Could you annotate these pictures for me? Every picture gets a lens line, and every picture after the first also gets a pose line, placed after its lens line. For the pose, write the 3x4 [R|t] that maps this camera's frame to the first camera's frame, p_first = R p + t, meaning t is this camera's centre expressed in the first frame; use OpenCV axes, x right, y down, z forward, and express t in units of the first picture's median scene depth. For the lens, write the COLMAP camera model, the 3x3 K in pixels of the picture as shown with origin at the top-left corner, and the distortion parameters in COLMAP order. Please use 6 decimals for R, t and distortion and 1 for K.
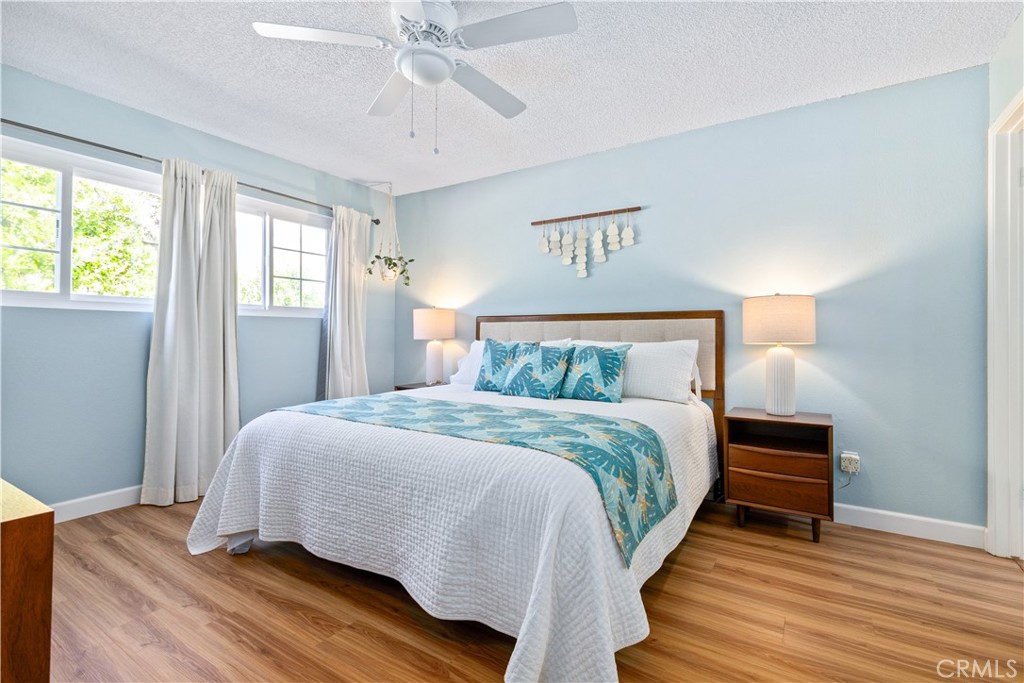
lens RADIAL K [[470.4, 0, 513.0], [0, 470.4, 339.2], [0, 0, 1]] dist [0.004745, -0.000001]
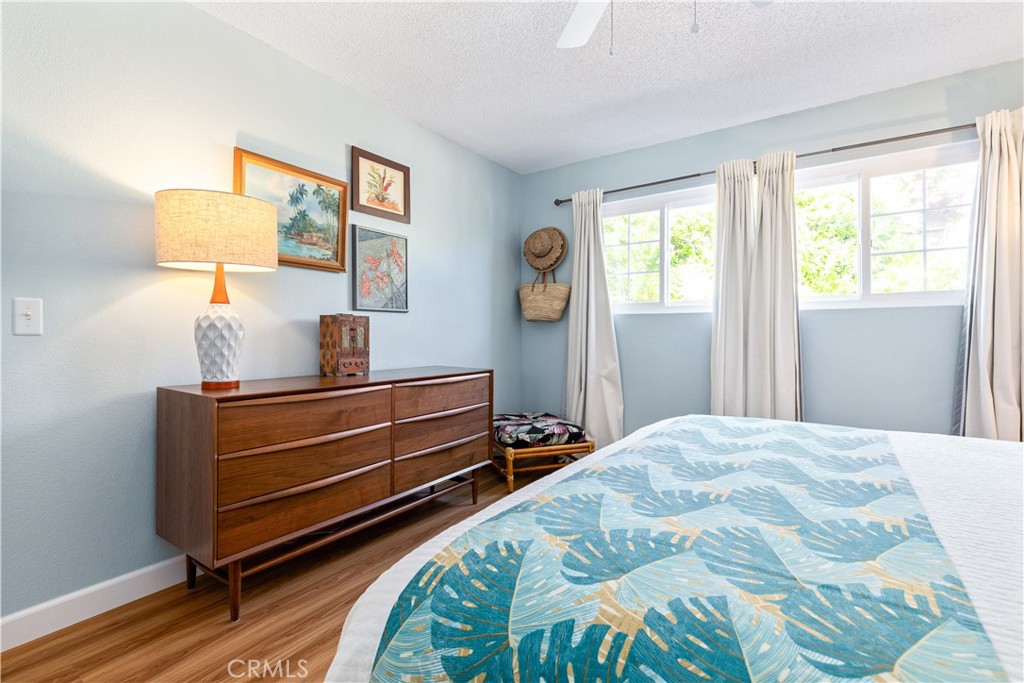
lens RADIAL K [[470.4, 0, 511.7], [0, 470.4, 336.4], [0, 0, 1]] dist [0.004745, -0.000001]
pose [[-0.029386, -0.003019, -0.999564, 0.300551], [-0.005971, 0.999978, -0.002844, 0.003306], [0.999550, 0.005885, -0.029403, 0.511791]]
